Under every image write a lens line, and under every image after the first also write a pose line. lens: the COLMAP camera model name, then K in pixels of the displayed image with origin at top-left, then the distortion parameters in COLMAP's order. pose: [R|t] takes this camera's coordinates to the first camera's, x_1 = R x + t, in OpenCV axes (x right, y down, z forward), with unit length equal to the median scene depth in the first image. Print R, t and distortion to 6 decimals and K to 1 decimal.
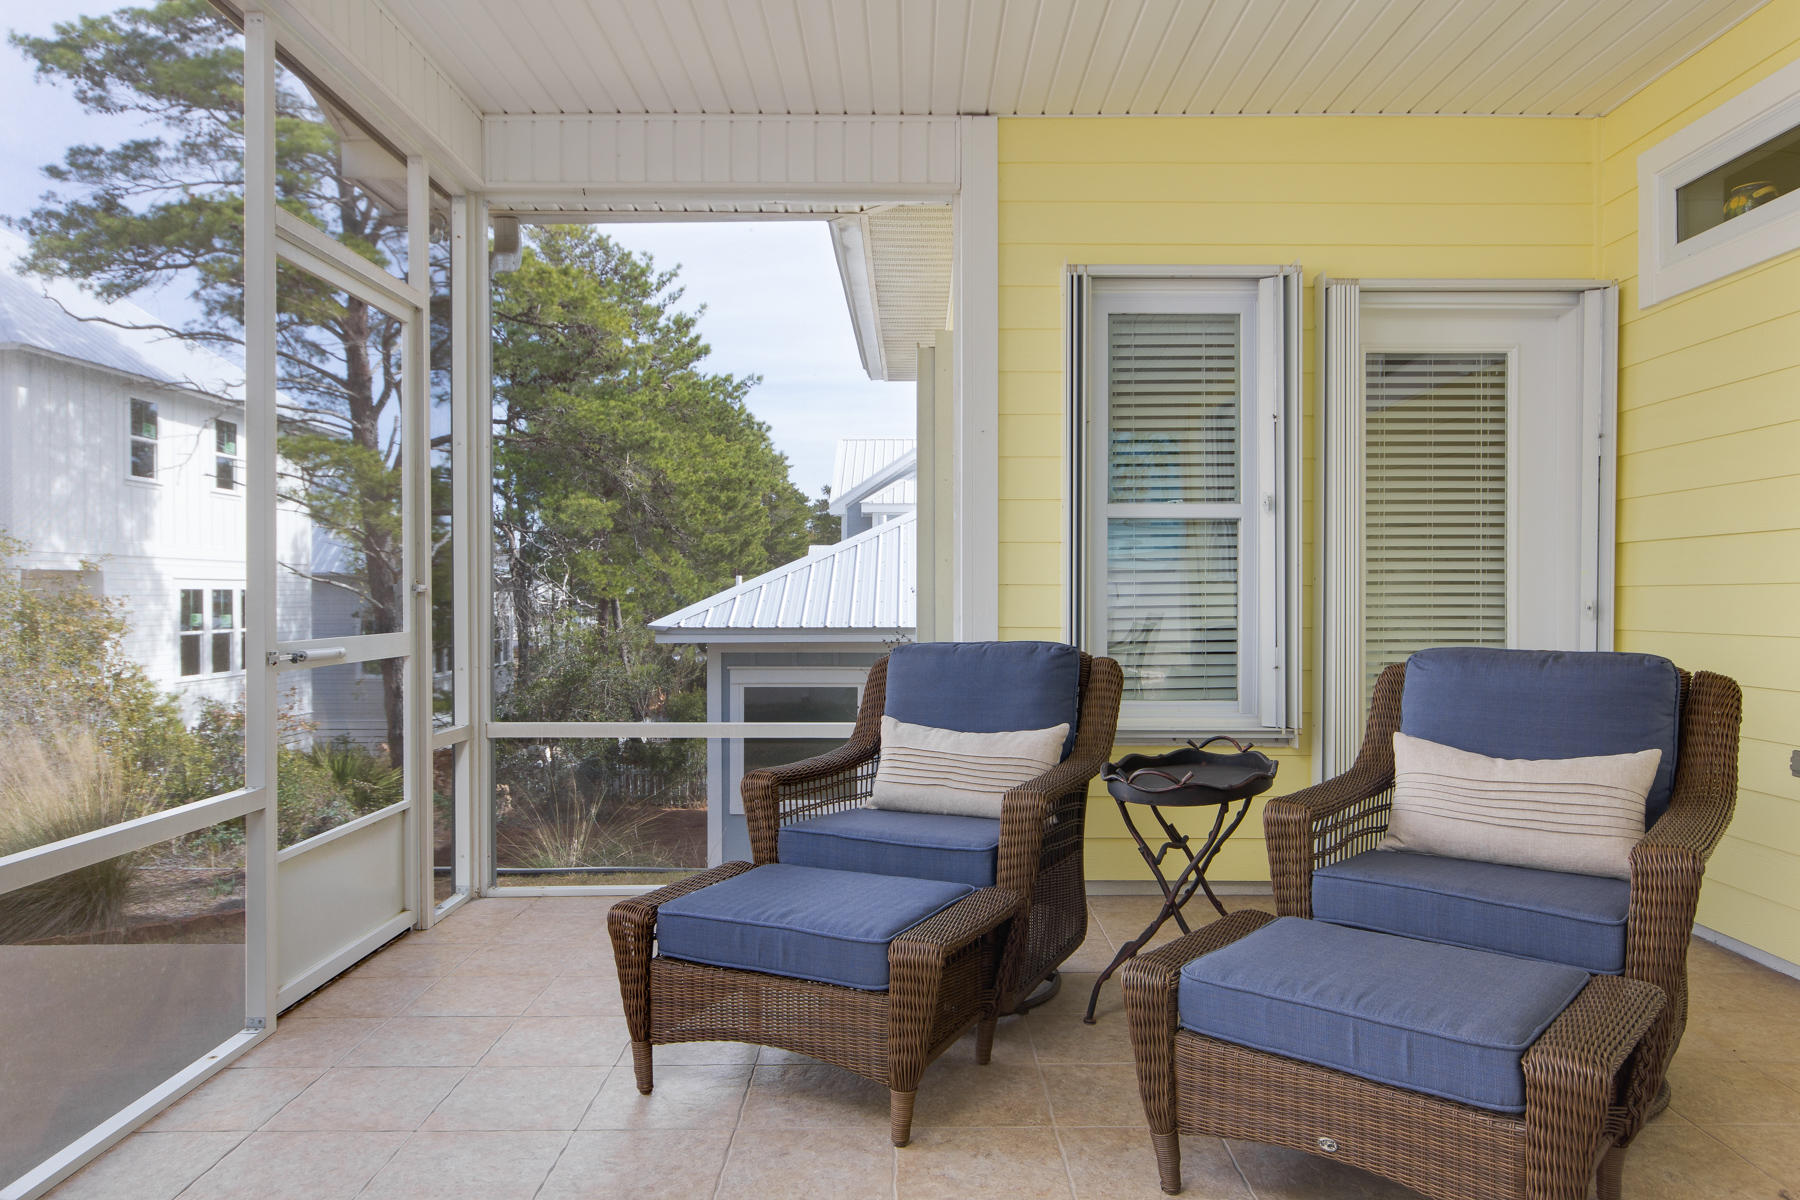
lens RADIAL K [[1181.5, 0, 900.0], [0, 1181.5, 600.0], [0, 0, 1]] dist [0.007645, 0.001871]
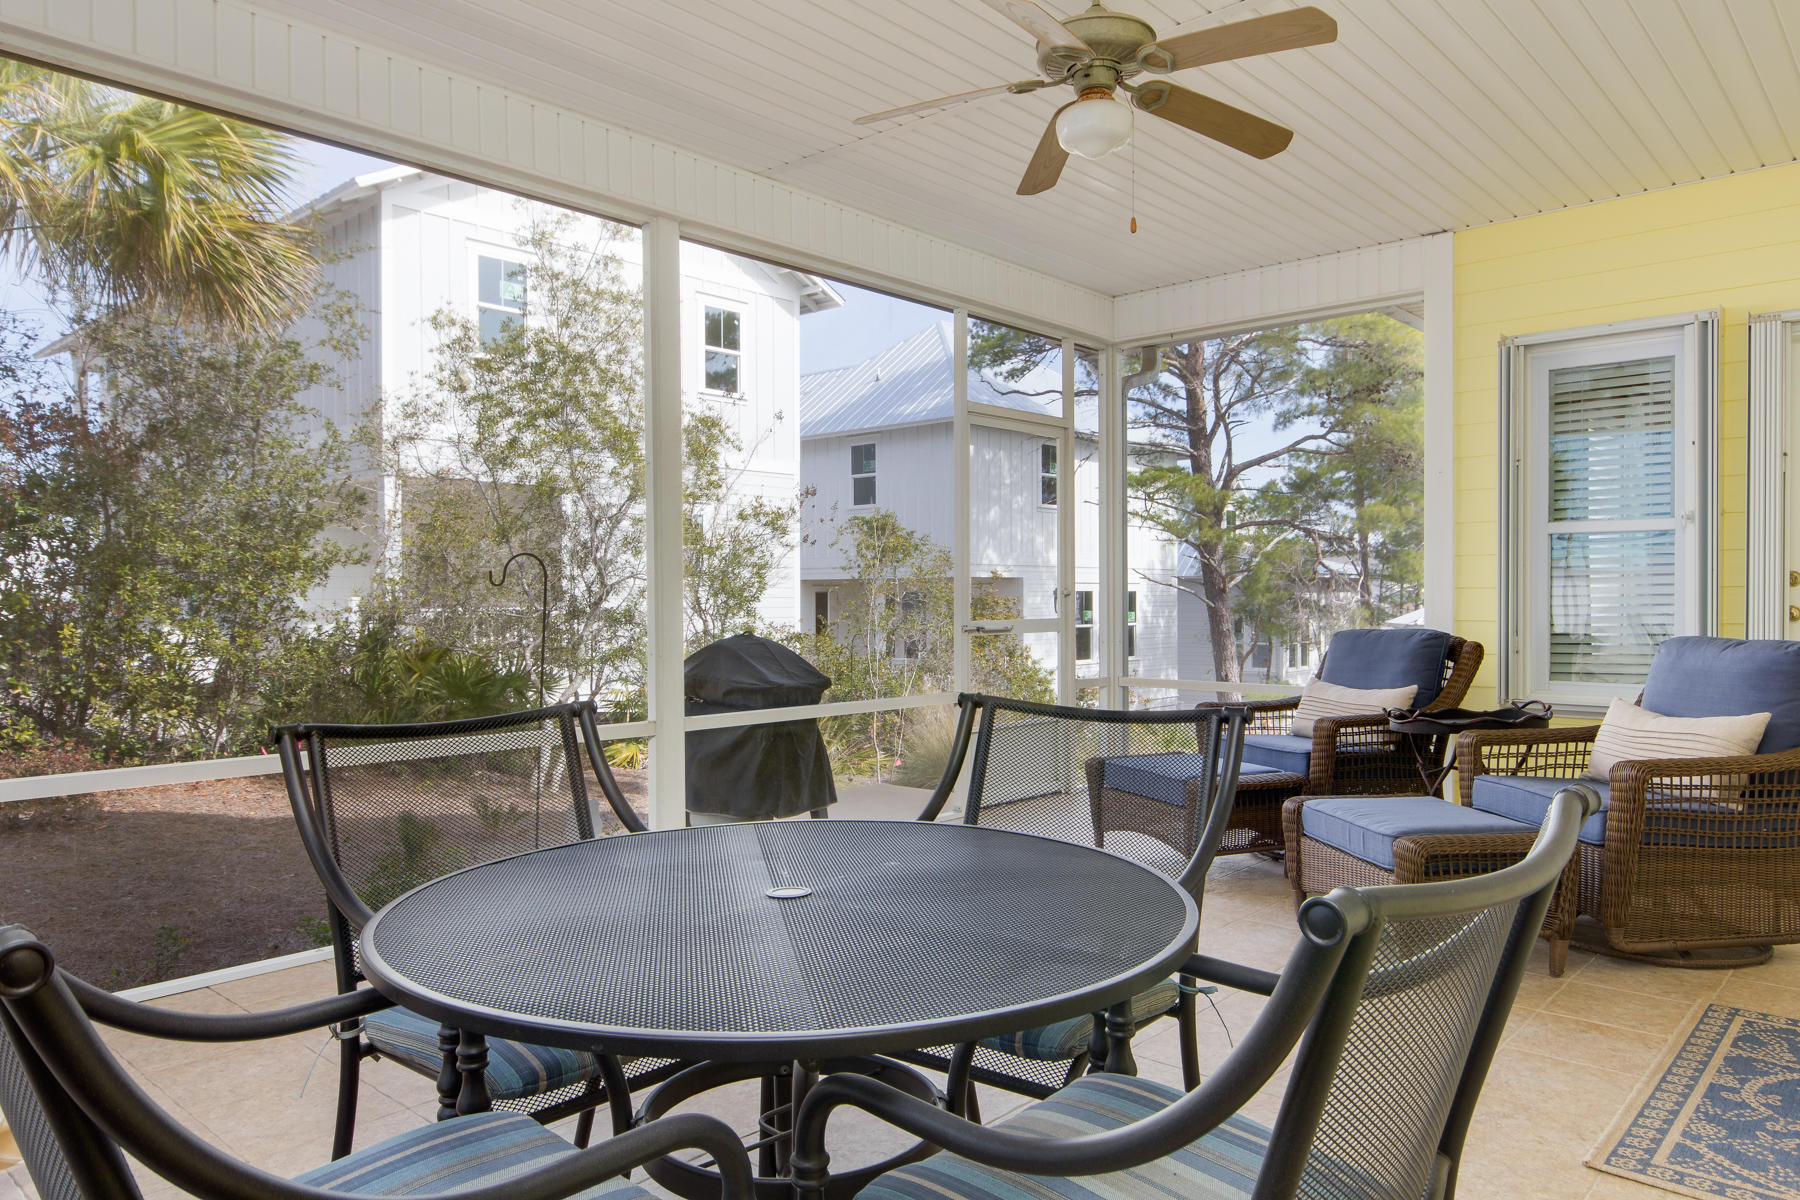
lens RADIAL K [[1181.5, 0, 900.0], [0, 1181.5, 600.0], [0, 0, 1]] dist [0.007645, 0.001871]
pose [[0.749270, 0.000495, -0.662264, 0.139906], [-0.000348, 1.000000, 0.000354, 0.000159], [0.662264, -0.000035, 0.749270, -0.110387]]
